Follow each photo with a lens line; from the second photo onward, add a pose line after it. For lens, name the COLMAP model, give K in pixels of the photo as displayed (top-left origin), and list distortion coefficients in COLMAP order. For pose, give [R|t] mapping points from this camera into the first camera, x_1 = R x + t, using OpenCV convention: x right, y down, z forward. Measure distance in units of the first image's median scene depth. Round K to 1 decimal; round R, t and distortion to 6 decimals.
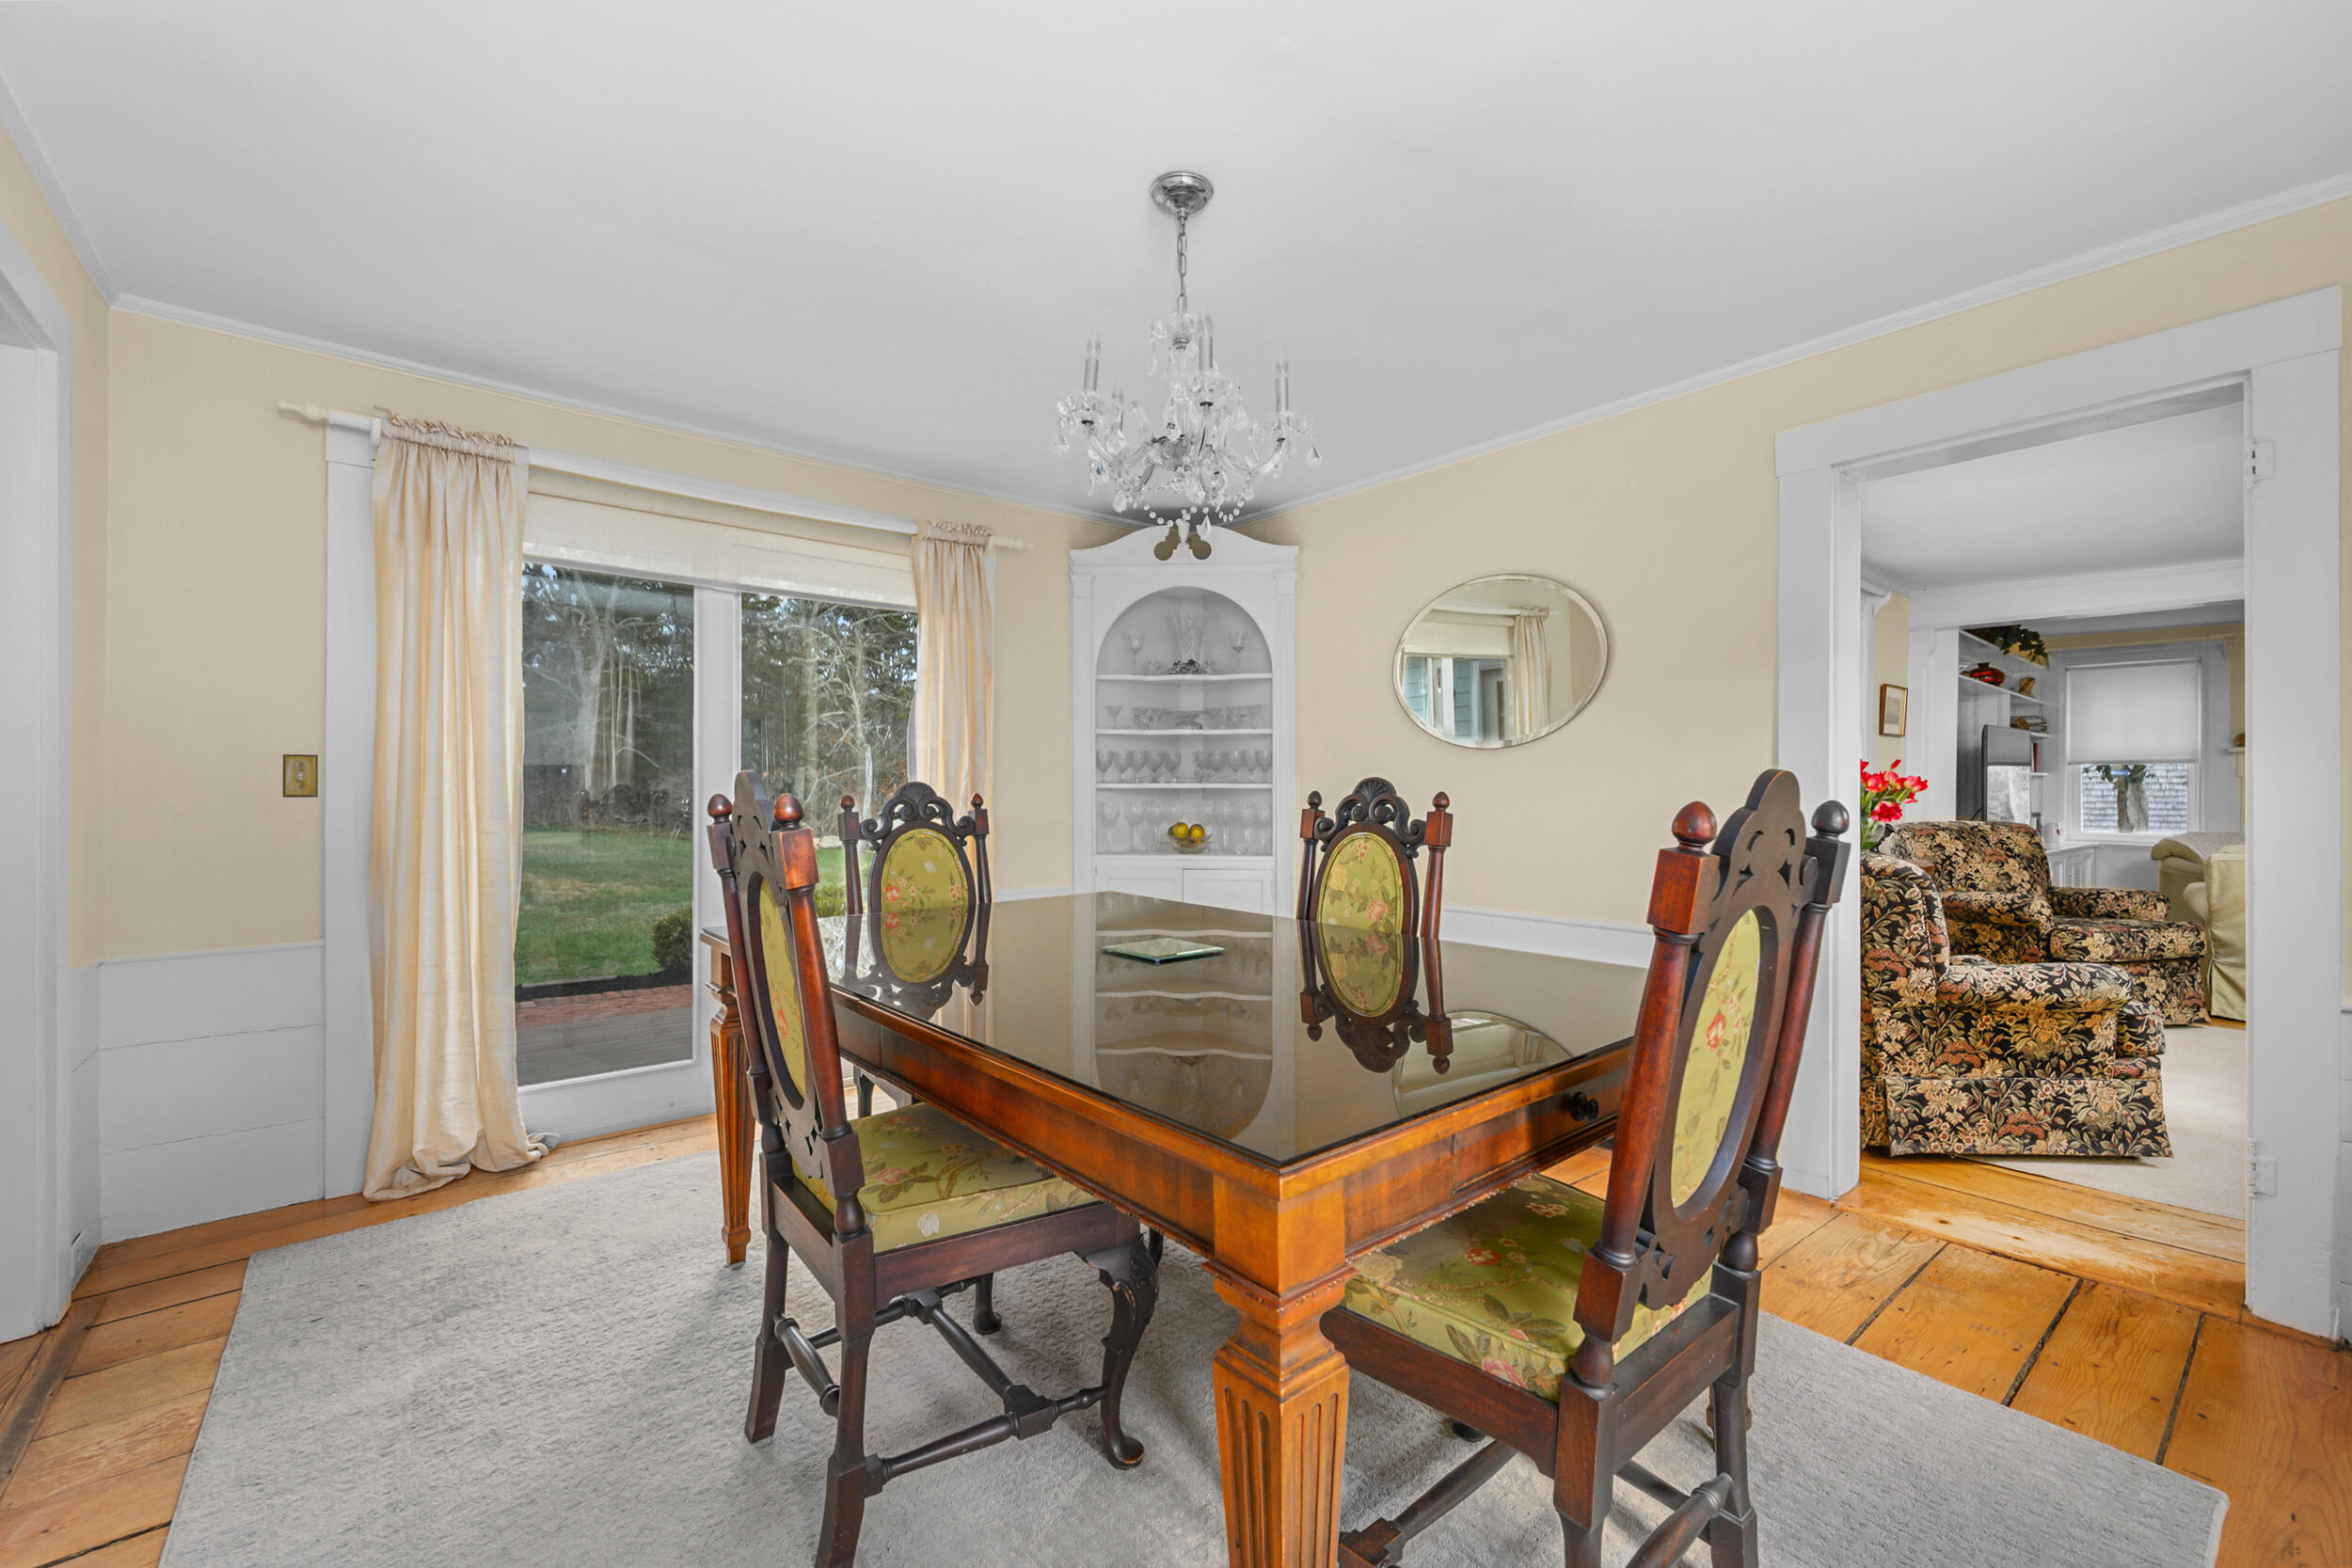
lens RADIAL K [[967.2, 0, 1177.5], [0, 967.2, 784.4], [0, 0, 1]] dist [0.004612, 0.000247]
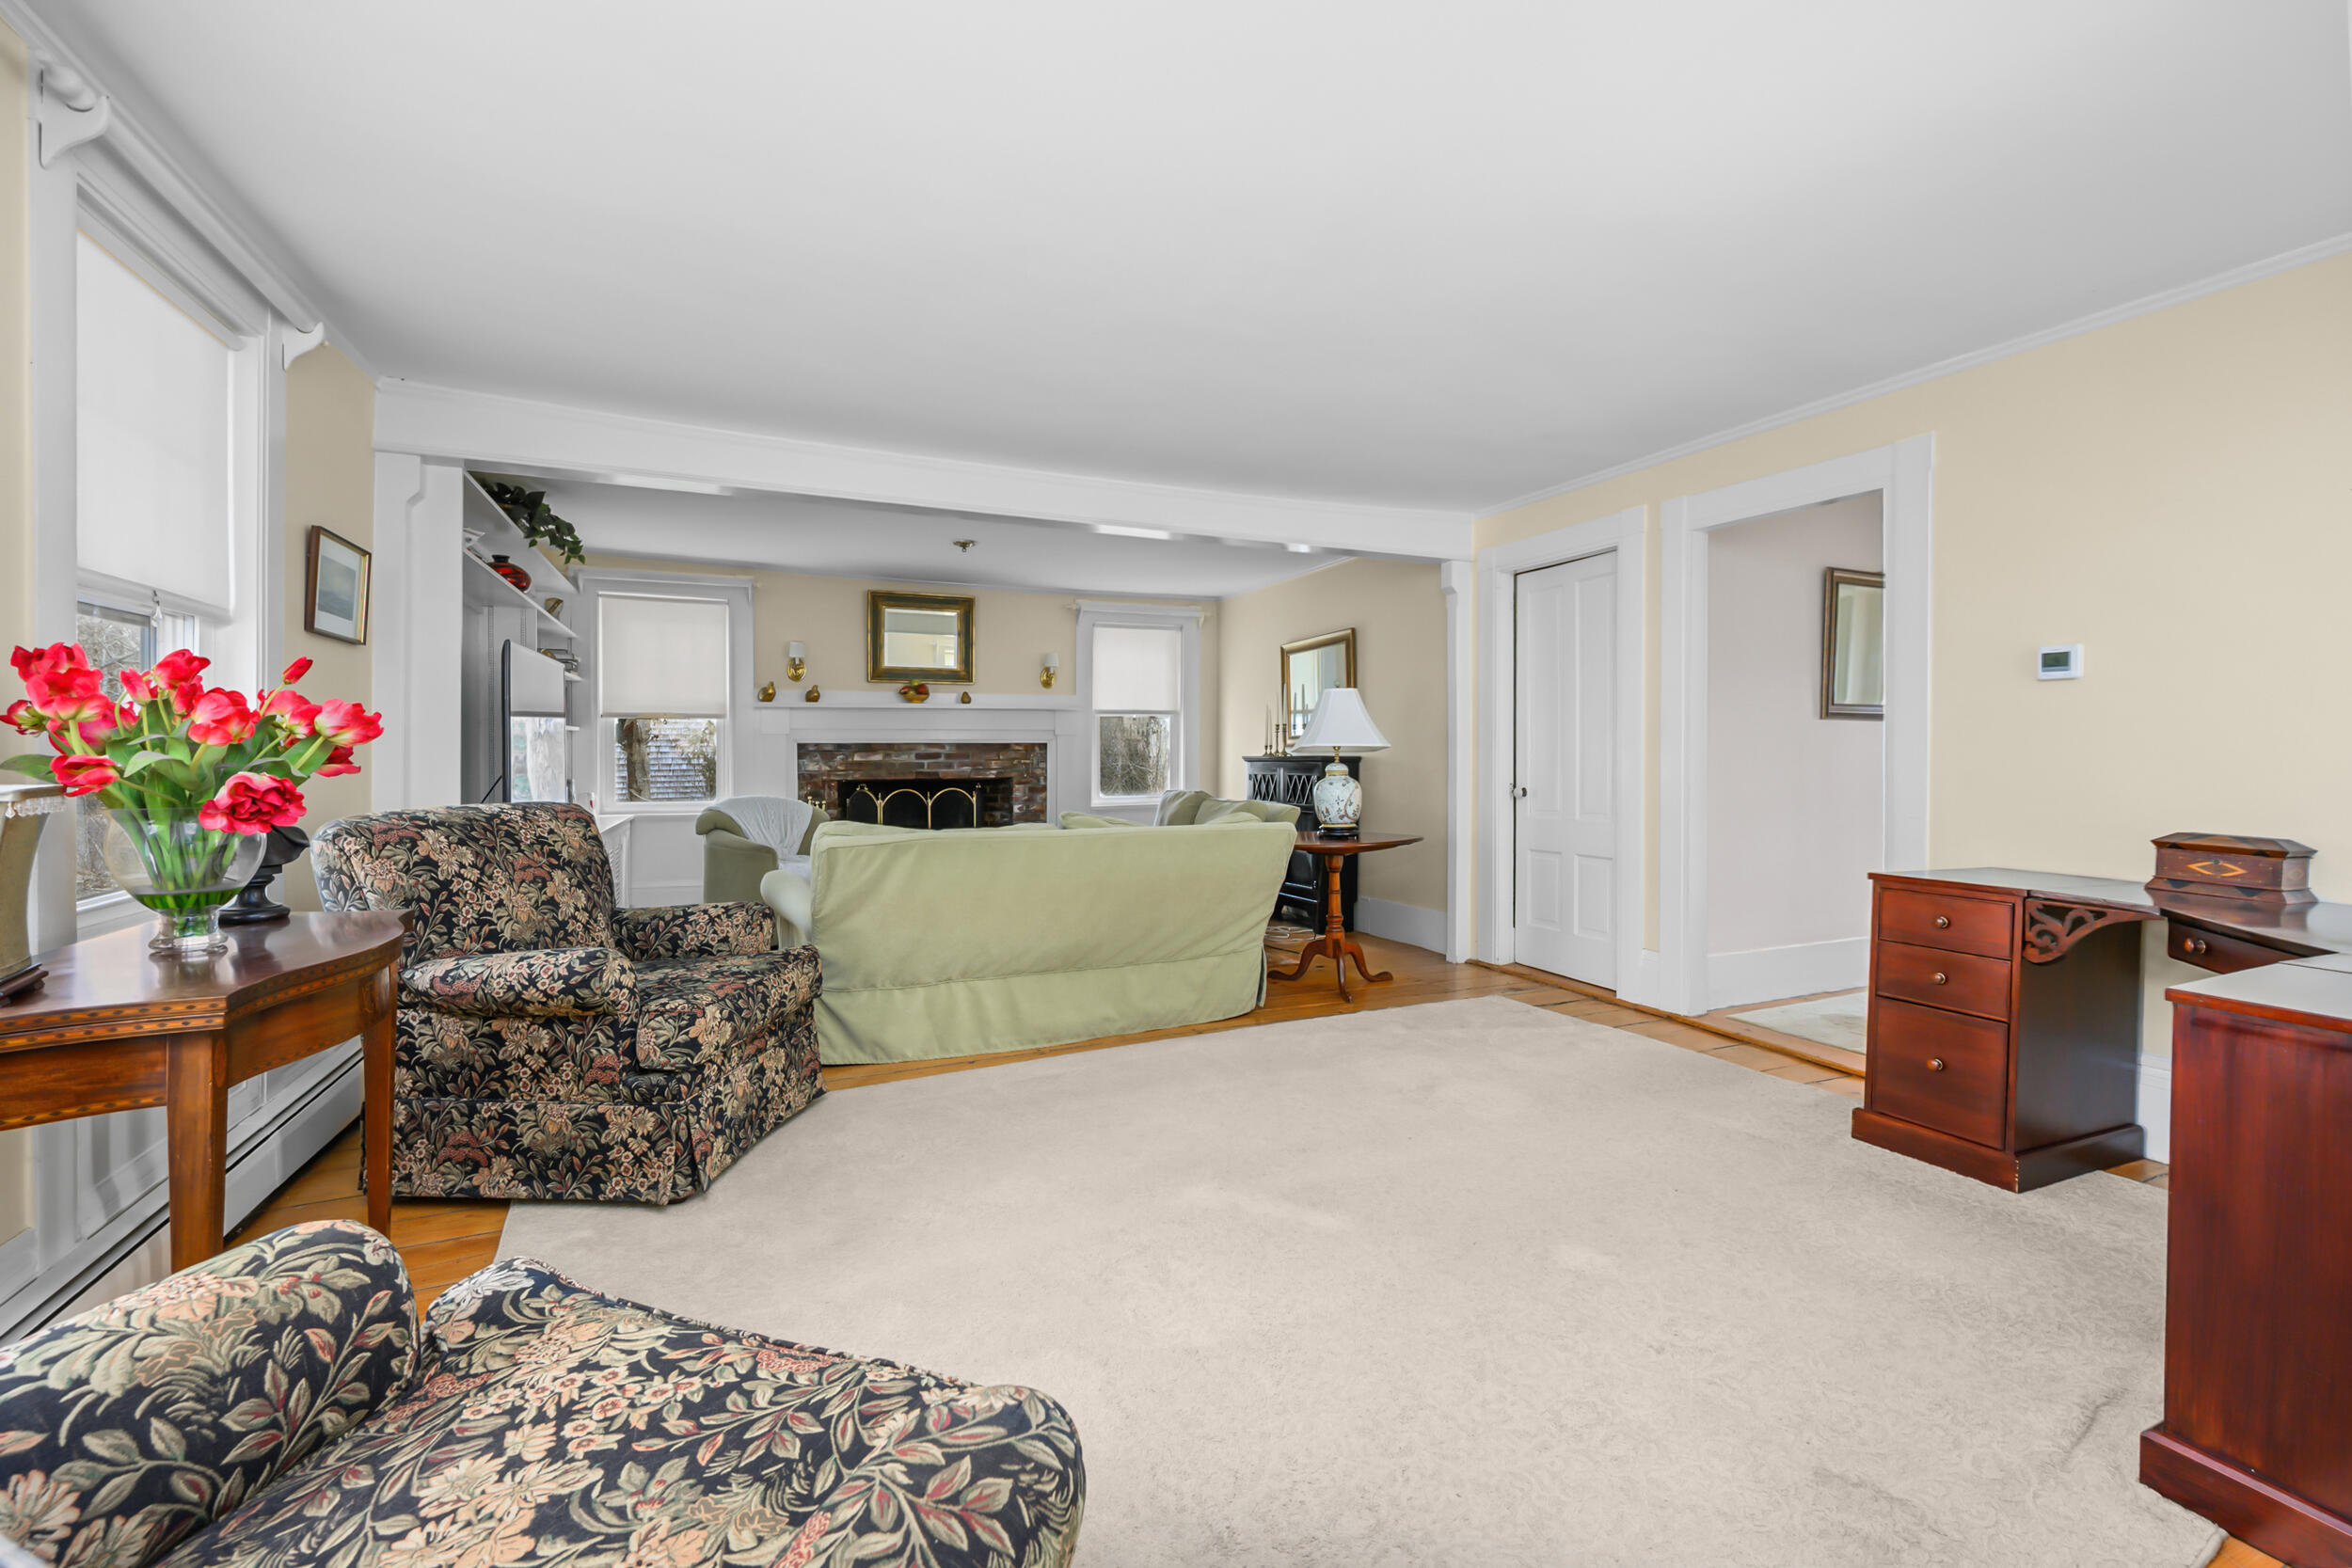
lens RADIAL K [[967.2, 0, 1175.0], [0, 967.2, 763.6], [0, 0, 1]] dist [0.004612, 0.000247]
pose [[0.260190, -0.010983, 0.965495, 0.422477], [-0.001928, 0.999927, 0.011895, 0.008746], [-0.965556, -0.004956, 0.260150, 0.522168]]
